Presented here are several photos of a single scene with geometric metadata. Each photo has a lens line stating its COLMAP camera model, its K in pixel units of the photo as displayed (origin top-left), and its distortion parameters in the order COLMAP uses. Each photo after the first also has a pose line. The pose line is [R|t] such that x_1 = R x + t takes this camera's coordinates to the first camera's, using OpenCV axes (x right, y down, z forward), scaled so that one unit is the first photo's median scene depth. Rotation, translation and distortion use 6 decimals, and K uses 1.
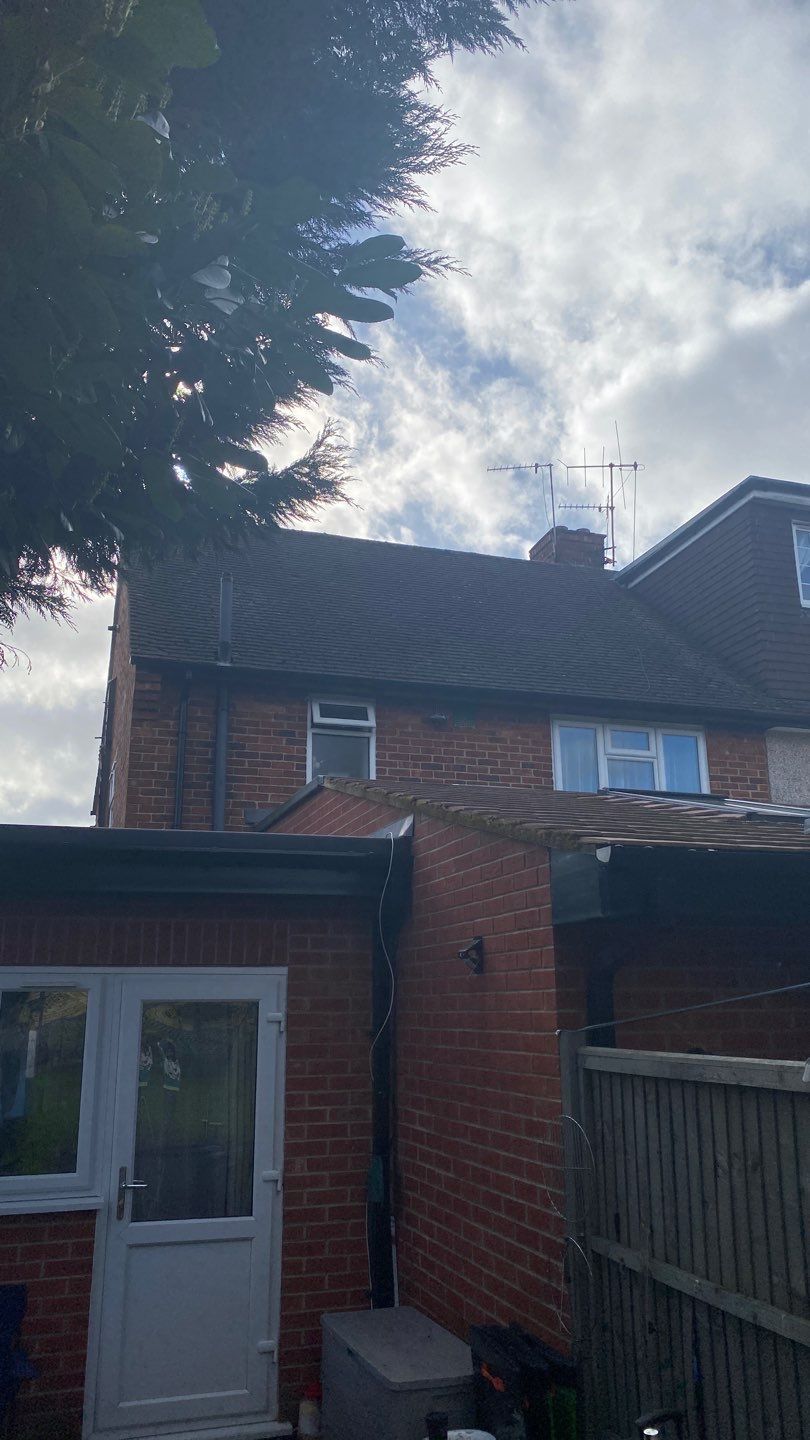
lens RADIAL K [[1094.4, 0, 405.0], [0, 1094.4, 720.0], [0, 0, 1]] dist [0.094830, -0.090580]
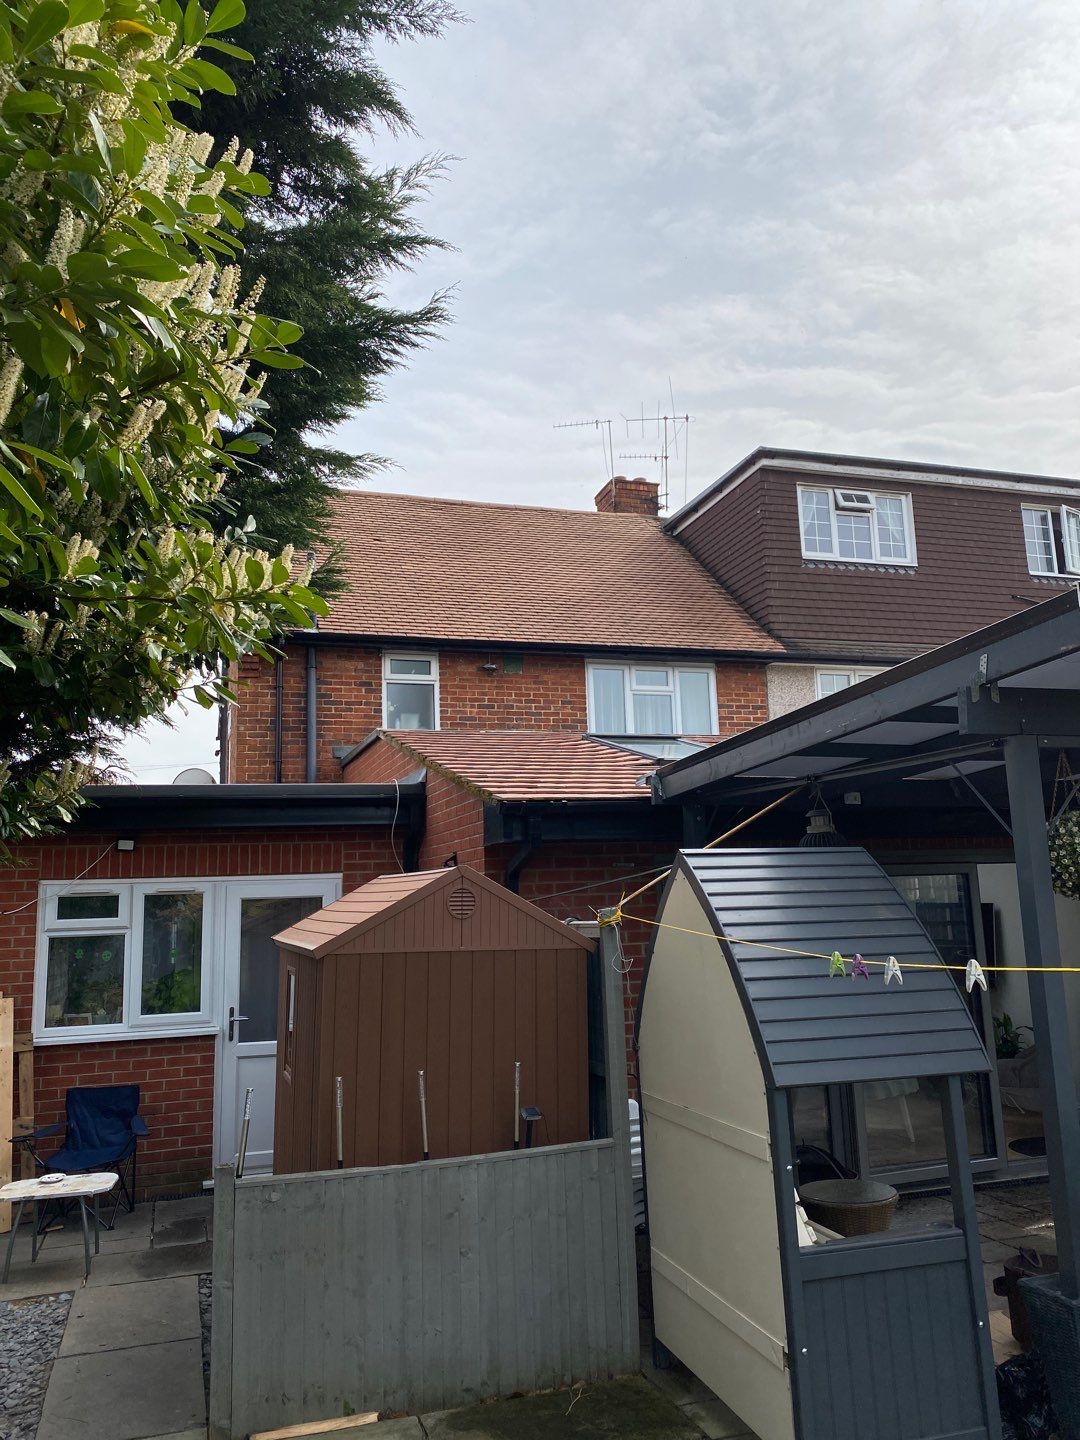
lens RADIAL K [[1091.4, 0, 542.3], [0, 1091.4, 703.4], [0, 0, 1]] dist [0.159589, -0.319631]
pose [[0.999675, -0.025403, 0.002308, 0.086448], [0.025137, 0.996465, 0.080159, -0.058613], [-0.004336, -0.080075, 0.996779, -0.231979]]
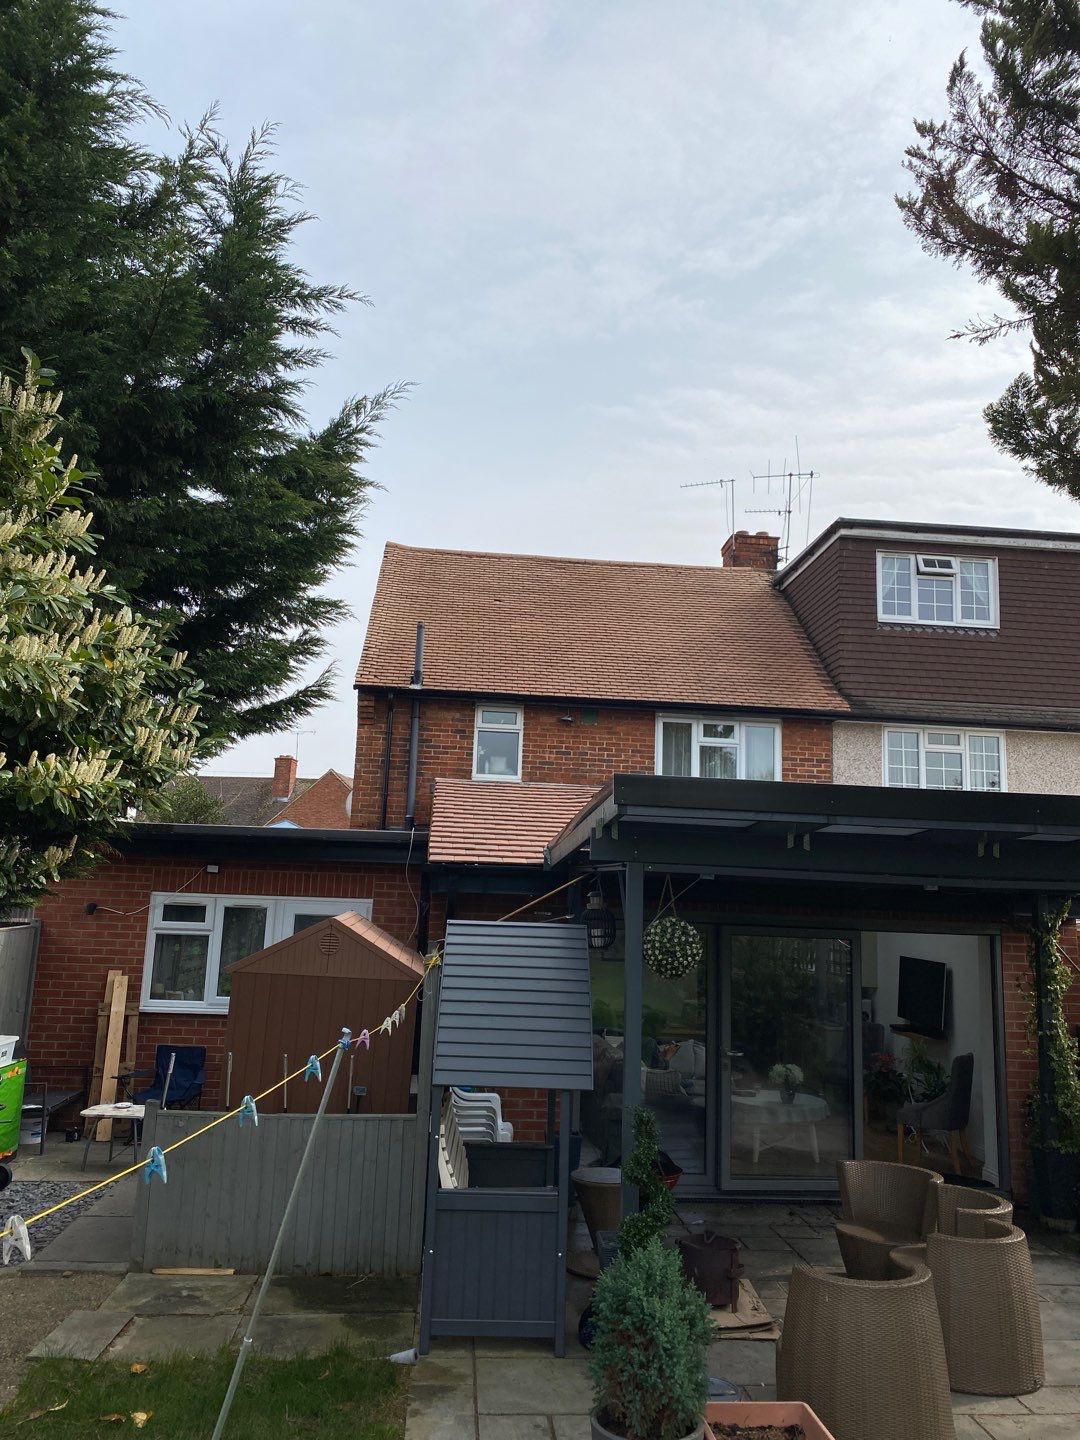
lens RADIAL K [[1085.9, 0, 540.4], [0, 1085.9, 708.9], [0, 0, 1]] dist [0.173722, -0.421862]
pose [[0.974730, 0.004522, -0.223339, 0.316098], [0.013865, 0.996643, 0.080690, -0.131223], [0.222954, -0.081747, 0.971395, -0.384612]]
